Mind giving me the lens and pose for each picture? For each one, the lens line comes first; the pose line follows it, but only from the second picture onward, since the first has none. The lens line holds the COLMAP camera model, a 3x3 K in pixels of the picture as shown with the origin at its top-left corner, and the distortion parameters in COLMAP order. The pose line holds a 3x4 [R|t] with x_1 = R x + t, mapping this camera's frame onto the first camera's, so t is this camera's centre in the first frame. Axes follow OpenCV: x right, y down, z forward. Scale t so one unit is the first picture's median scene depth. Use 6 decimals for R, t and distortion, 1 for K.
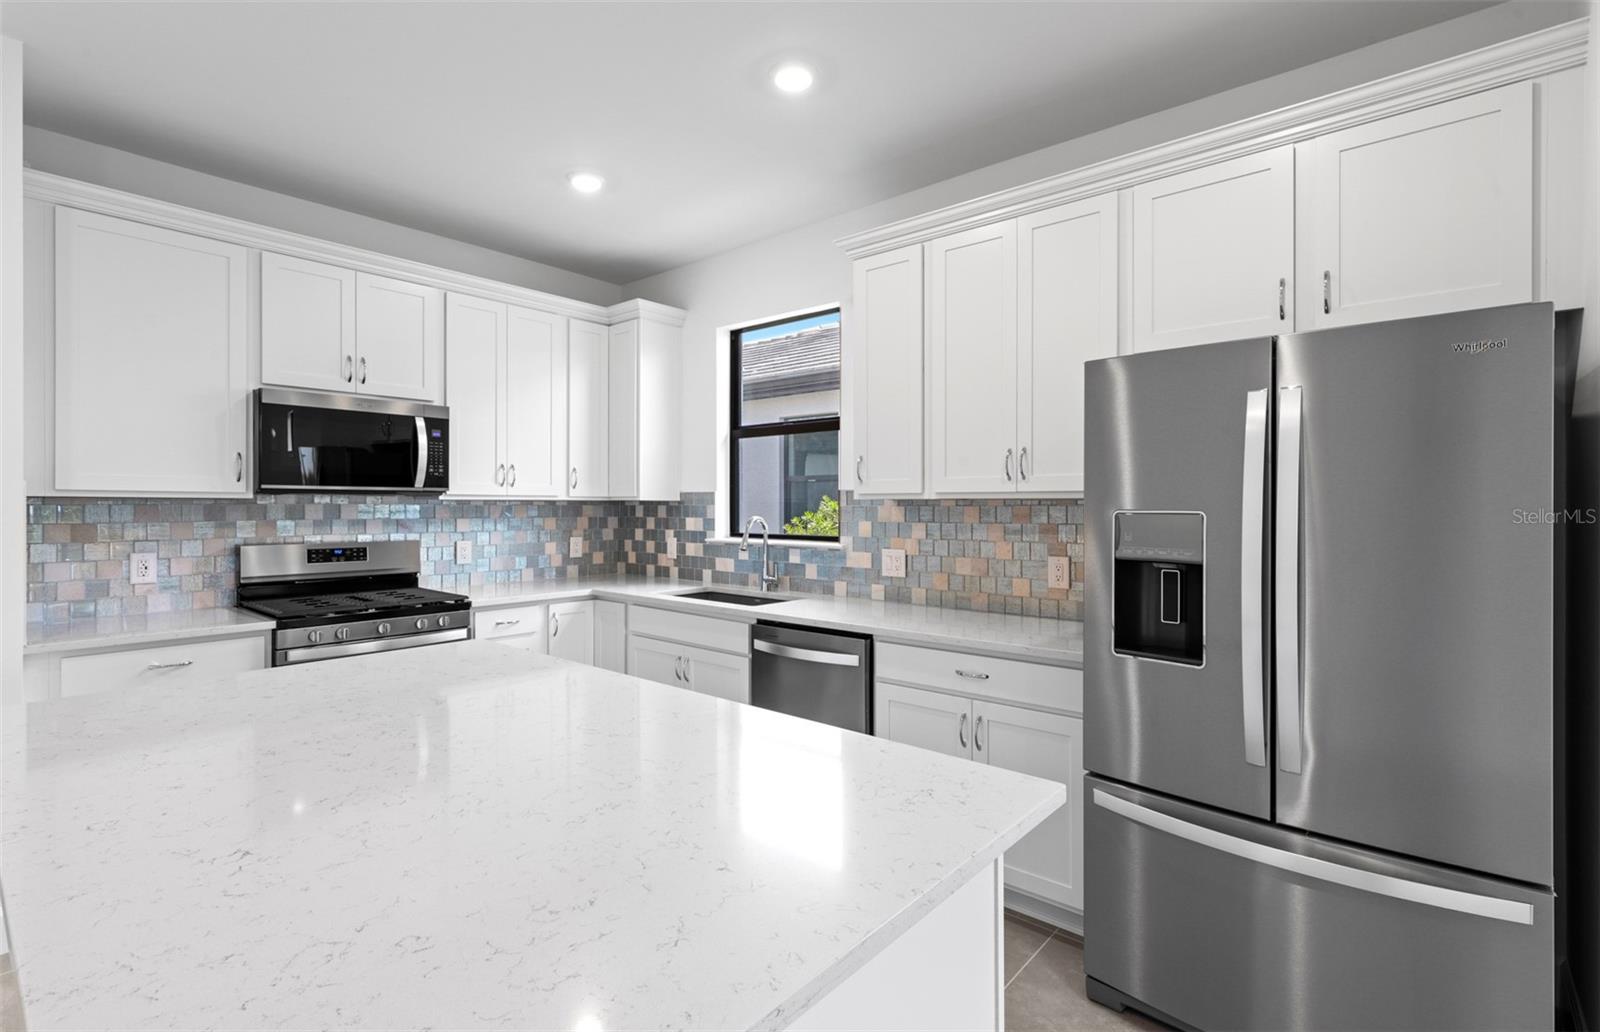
lens RADIAL K [[730.3, 0, 796.7], [0, 730.3, 503.9], [0, 0, 1]] dist [0.004255, 0.000737]
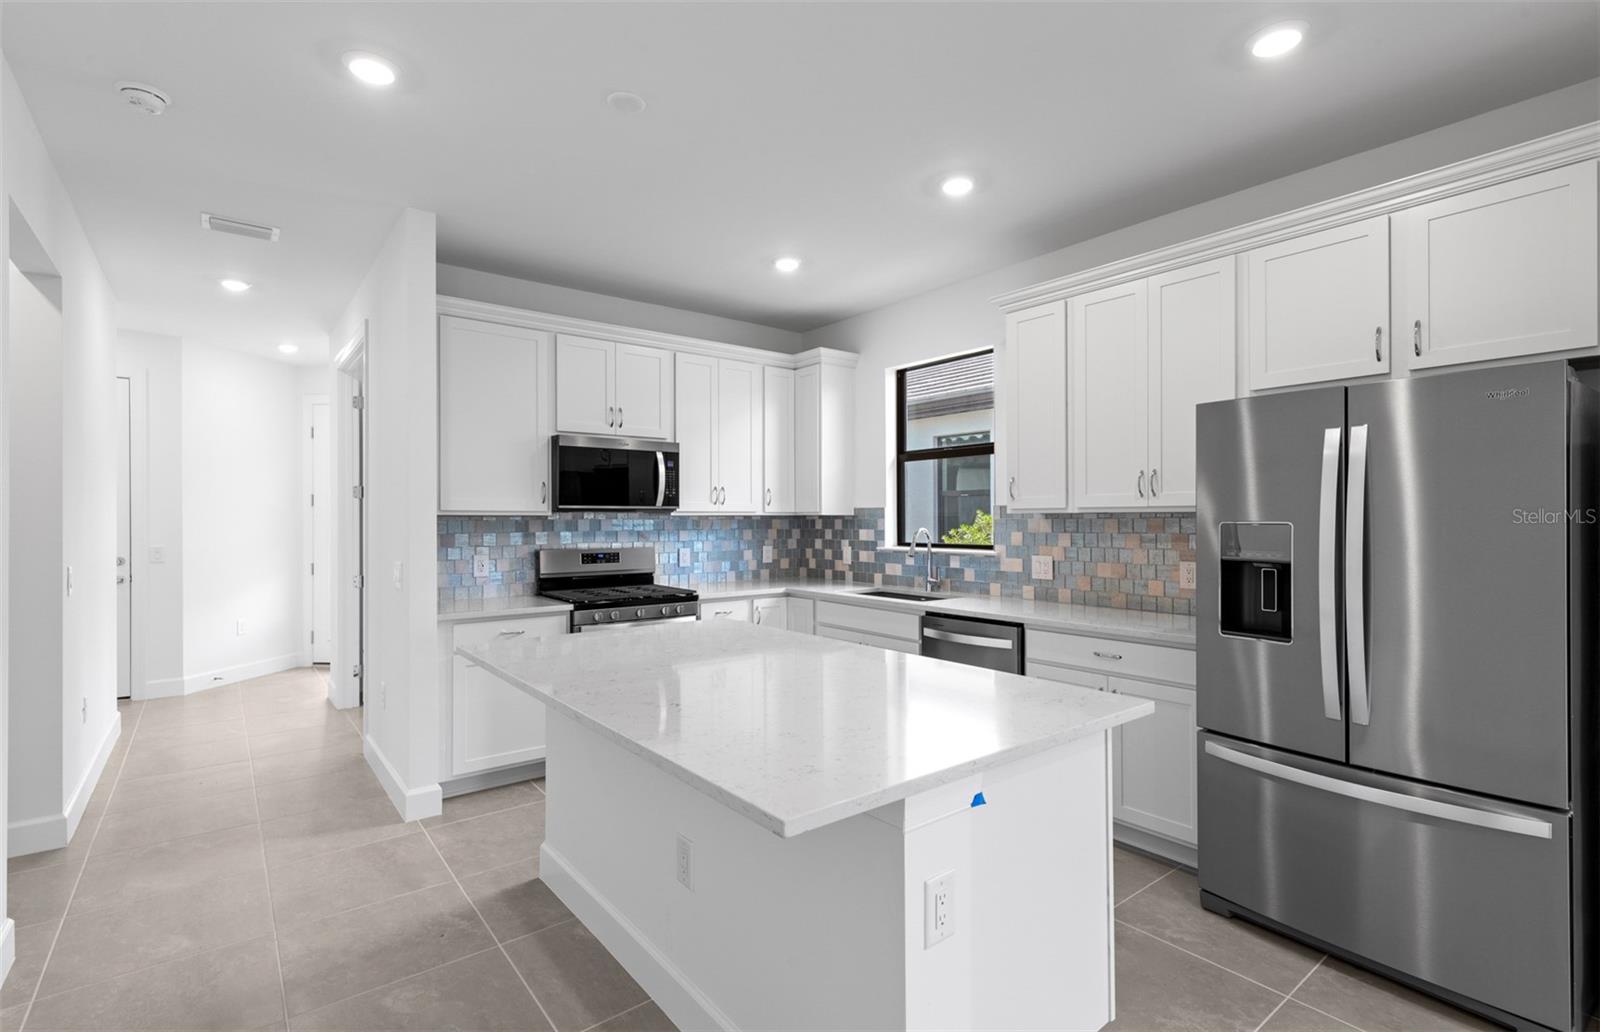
lens RADIAL K [[725.8, 0, 806.6], [0, 725.8, 516.9], [0, 0, 1]] dist [0.003456, 0.000404]
pose [[0.982360, -0.004906, -0.186935, -0.018750], [0.004807, 0.999988, -0.000982, -0.000851], [0.186938, 0.000066, 0.982372, -0.195855]]
